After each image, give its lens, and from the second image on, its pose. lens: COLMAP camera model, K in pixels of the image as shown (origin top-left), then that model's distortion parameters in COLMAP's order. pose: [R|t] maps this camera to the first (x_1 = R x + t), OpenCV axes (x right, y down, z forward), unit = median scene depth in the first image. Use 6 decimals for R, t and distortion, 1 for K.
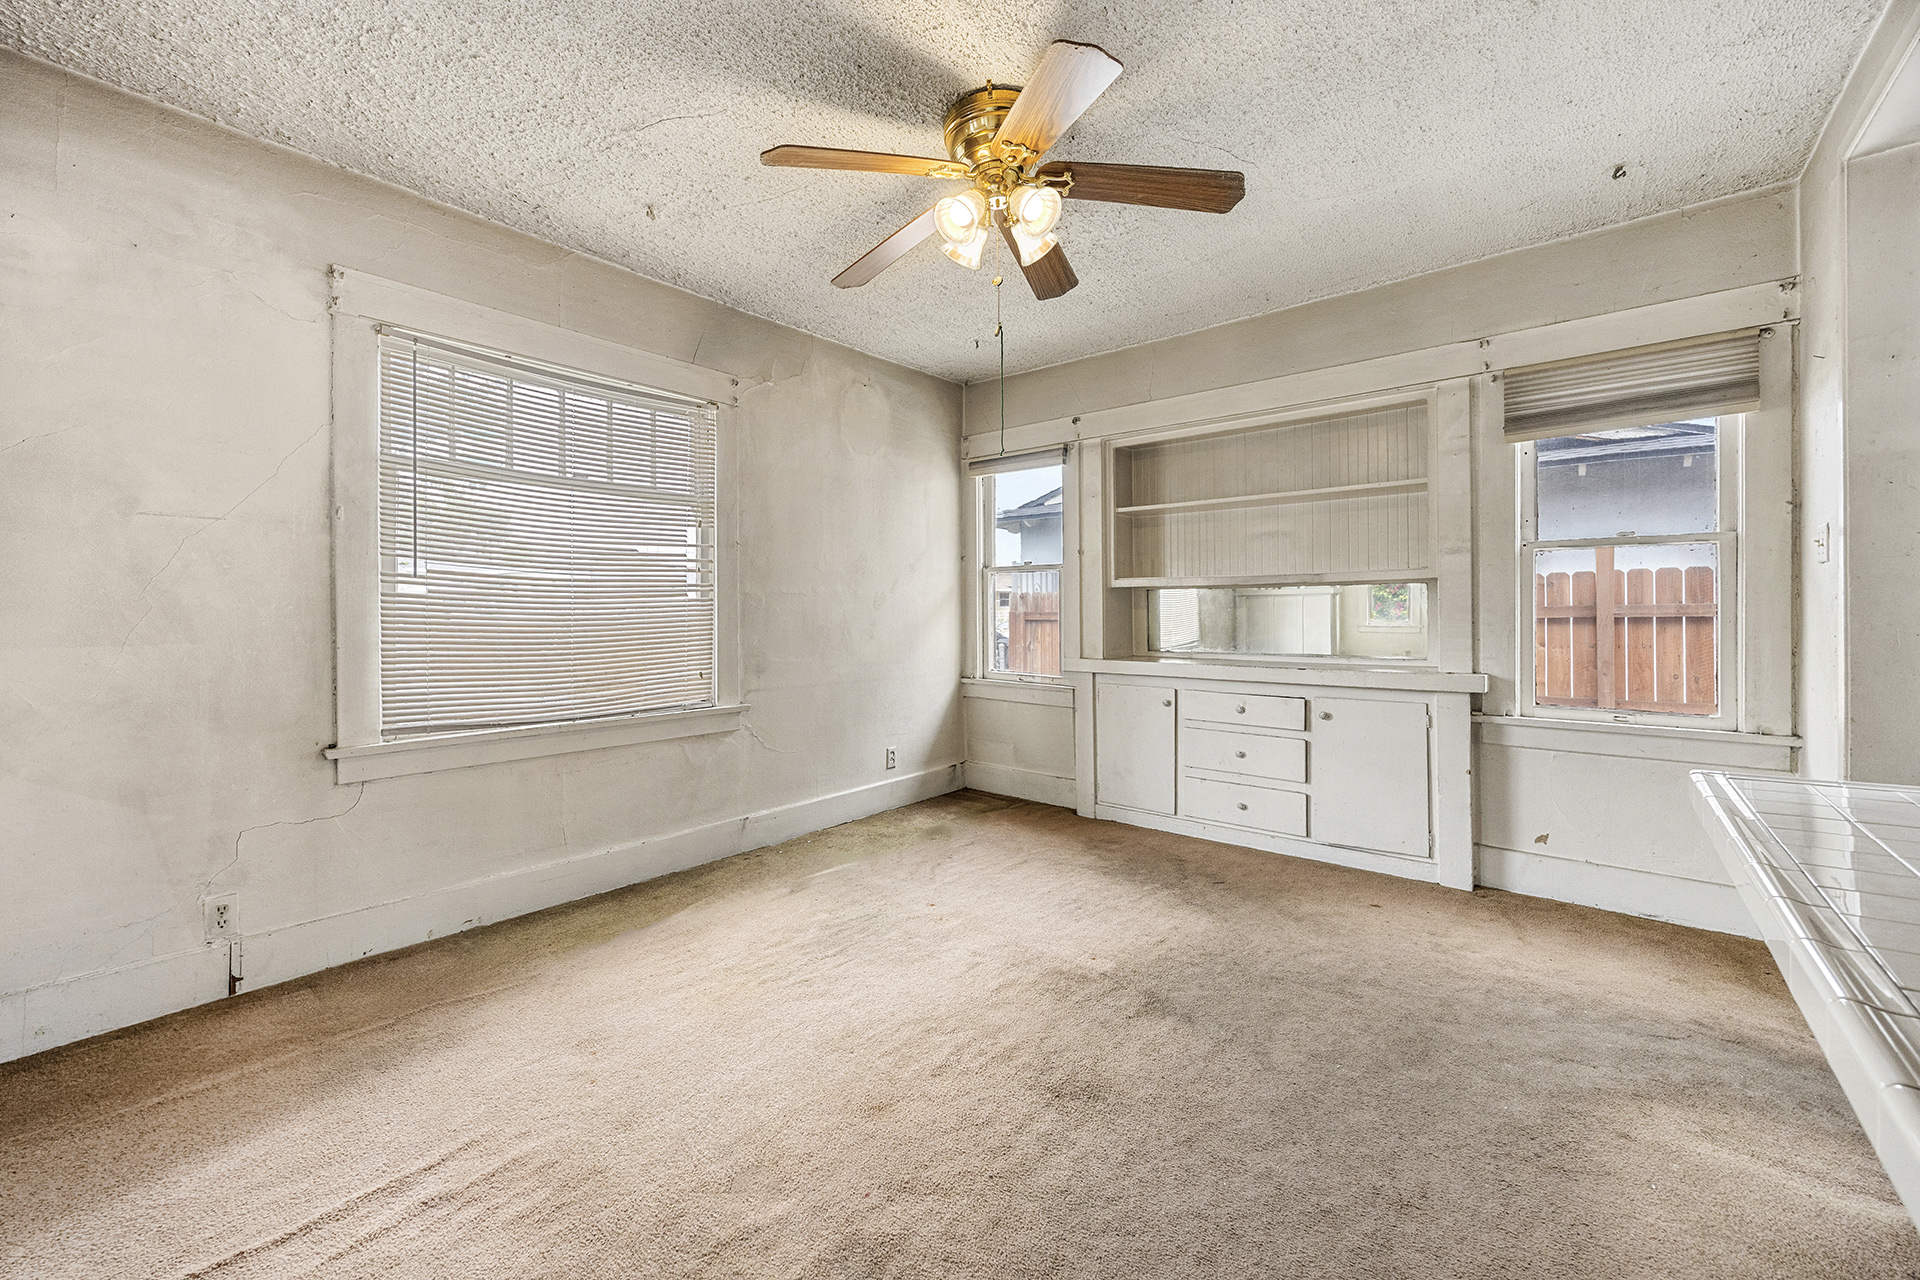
lens RADIAL K [[749.4, 0, 937.1], [0, 749.4, 602.1], [0, 0, 1]] dist [-0.003179, 0.000044]
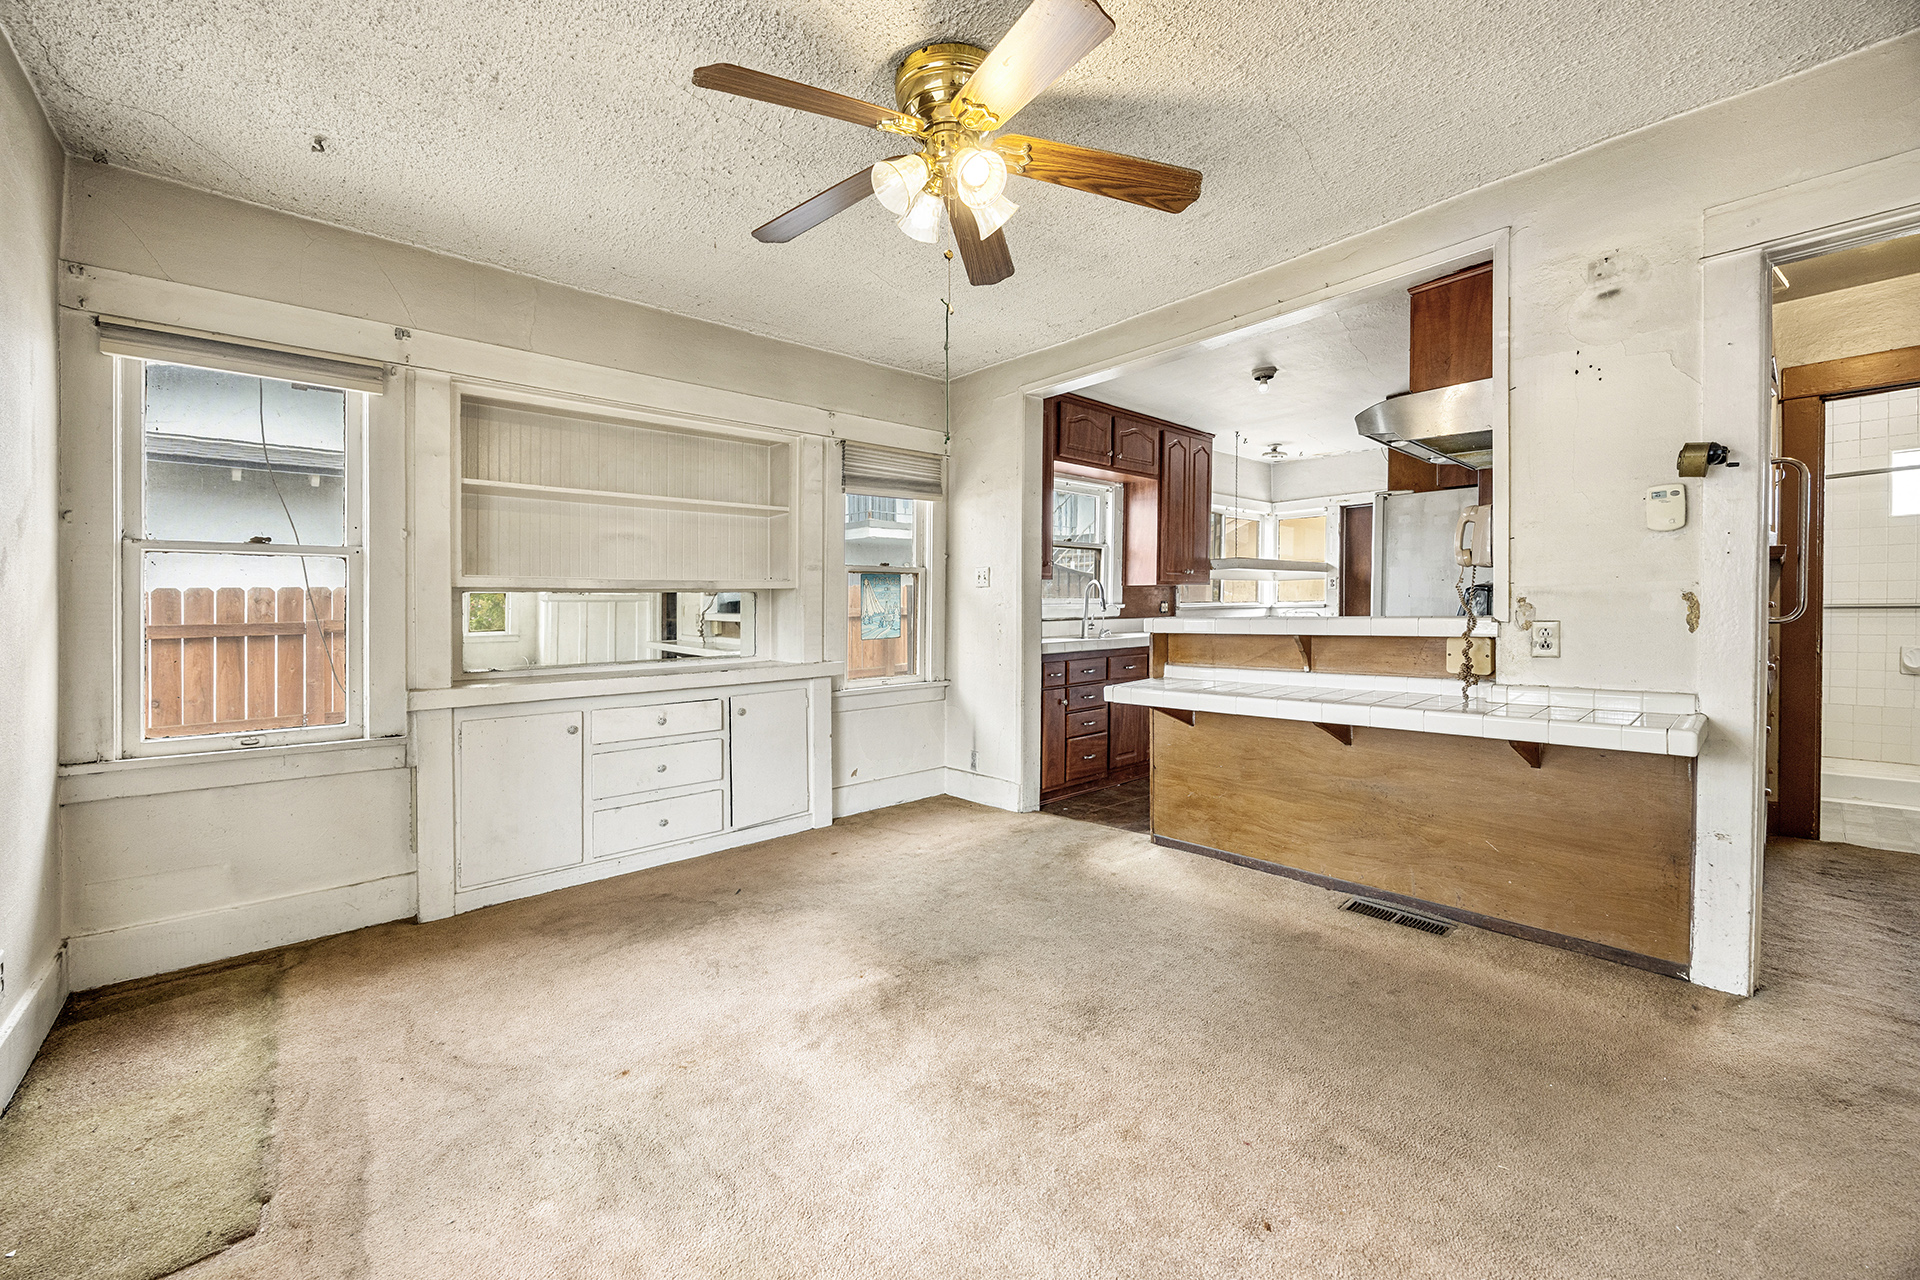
lens RADIAL K [[749.4, 0, 957.9], [0, 749.4, 613.5], [0, 0, 1]] dist [-0.003179, 0.000044]
pose [[0.130840, -0.000733, 0.991403, -0.481613], [0.005663, 0.999984, -0.000008, 0.009884], [-0.991387, 0.005615, 0.130842, 0.502774]]
